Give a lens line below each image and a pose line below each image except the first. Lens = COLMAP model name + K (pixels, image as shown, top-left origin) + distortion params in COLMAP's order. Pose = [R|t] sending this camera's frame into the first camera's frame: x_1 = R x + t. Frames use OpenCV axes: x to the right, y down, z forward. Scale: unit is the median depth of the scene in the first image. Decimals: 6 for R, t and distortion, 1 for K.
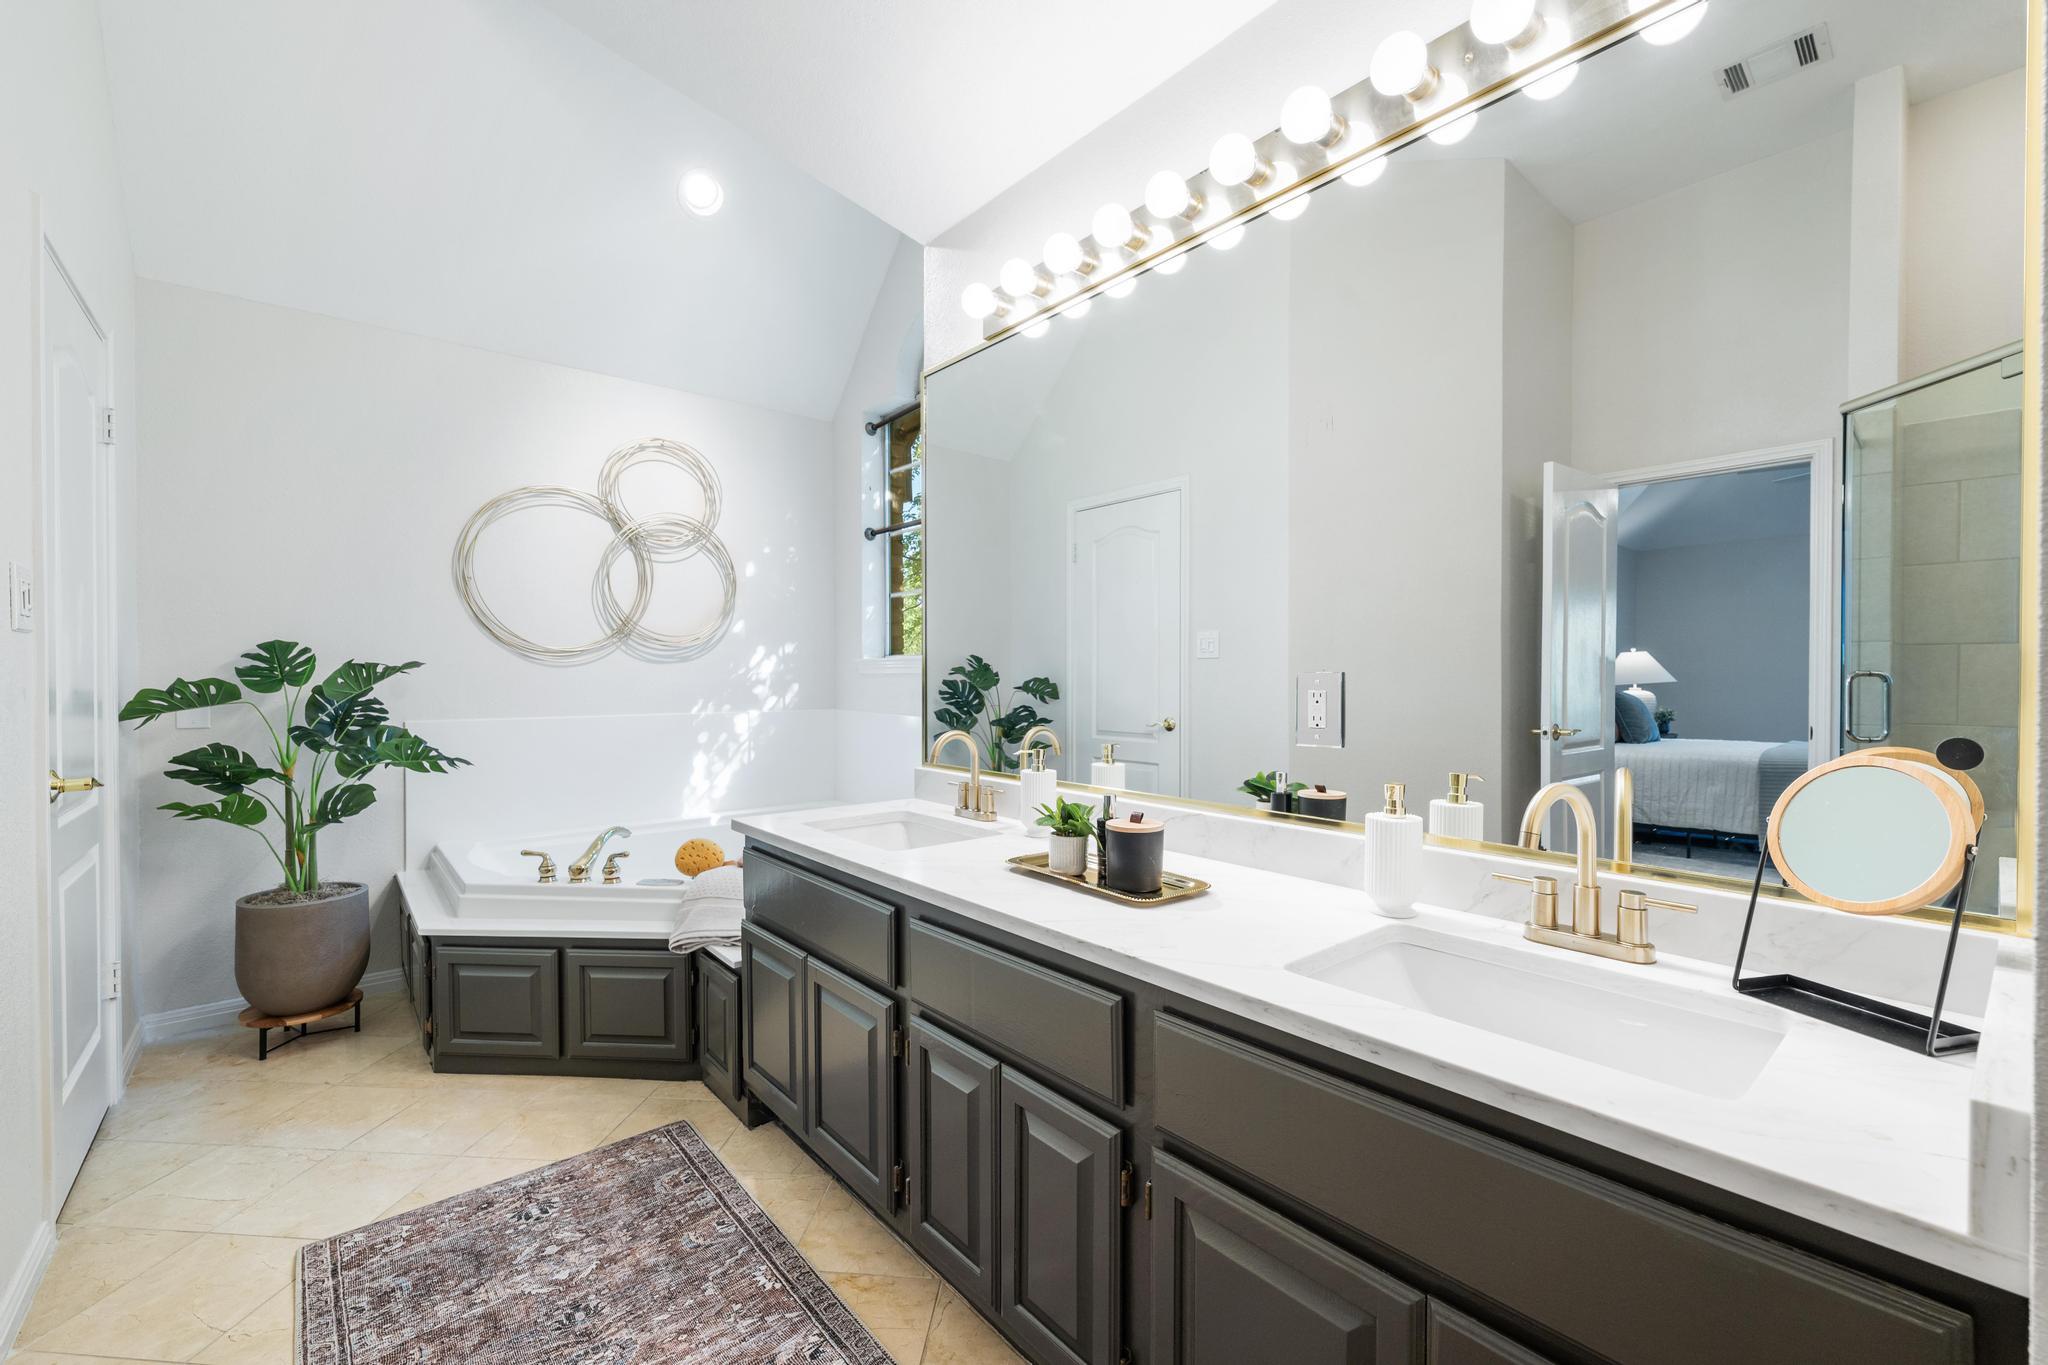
lens RADIAL K [[860.0, 0, 1059.7], [0, 860.0, 691.6], [0, 0, 1]] dist [-0.000296, 0.000076]
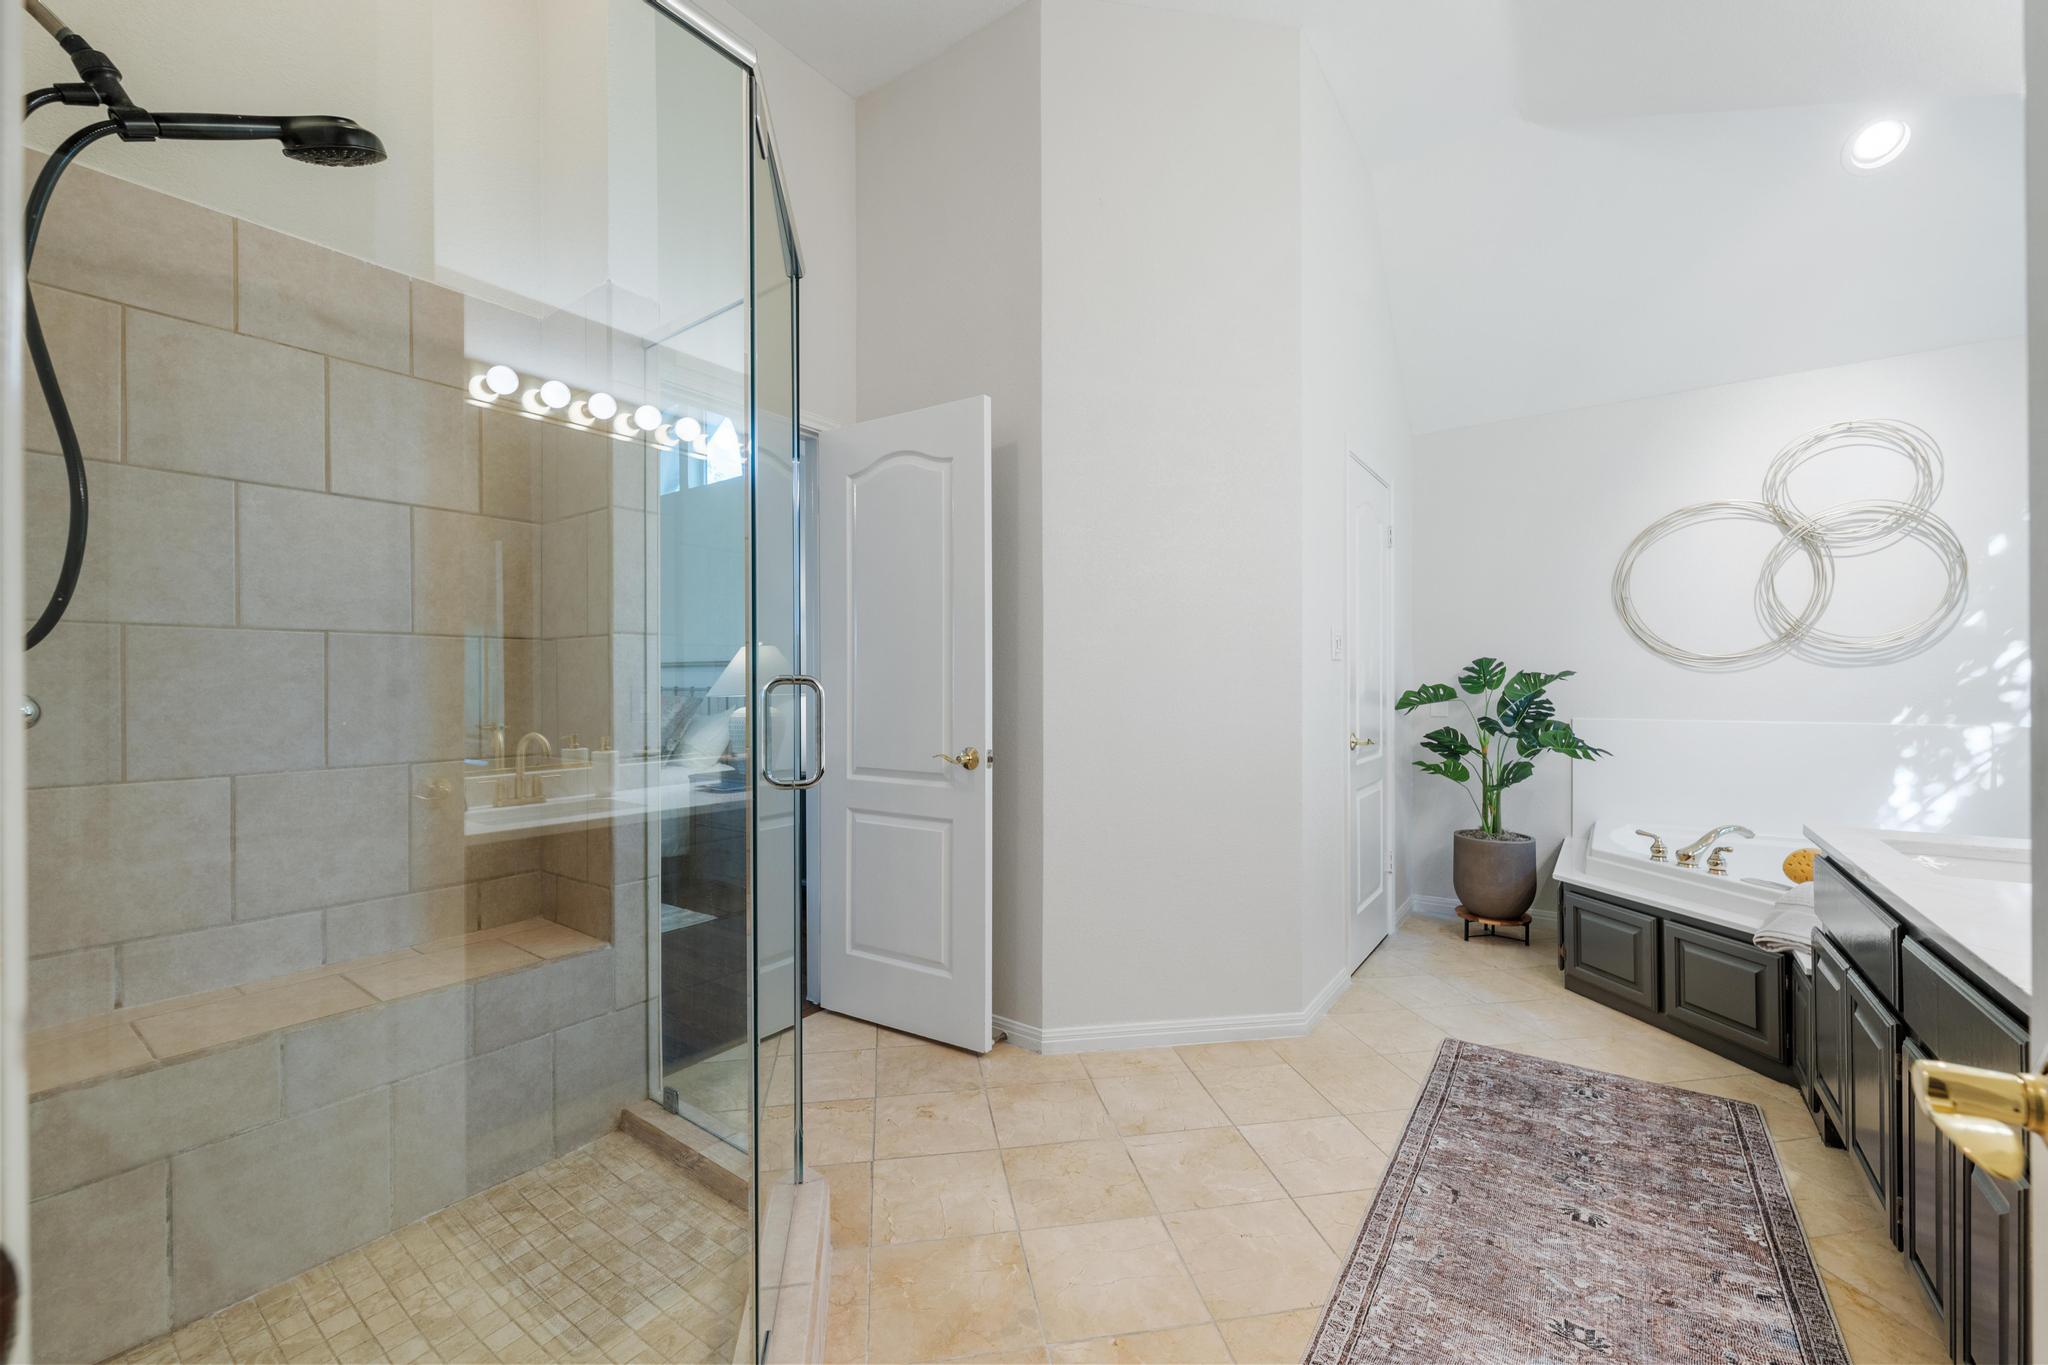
lens RADIAL K [[808.4, 0, 1023.5], [0, 808.4, 684.4], [0, 0, 1]] dist [0.005519, -0.000668]
pose [[0.247380, 0.000011, -0.968918, 0.248622], [-0.012807, 0.999913, -0.003258, -0.000555], [0.968834, 0.013215, 0.247359, -0.096210]]
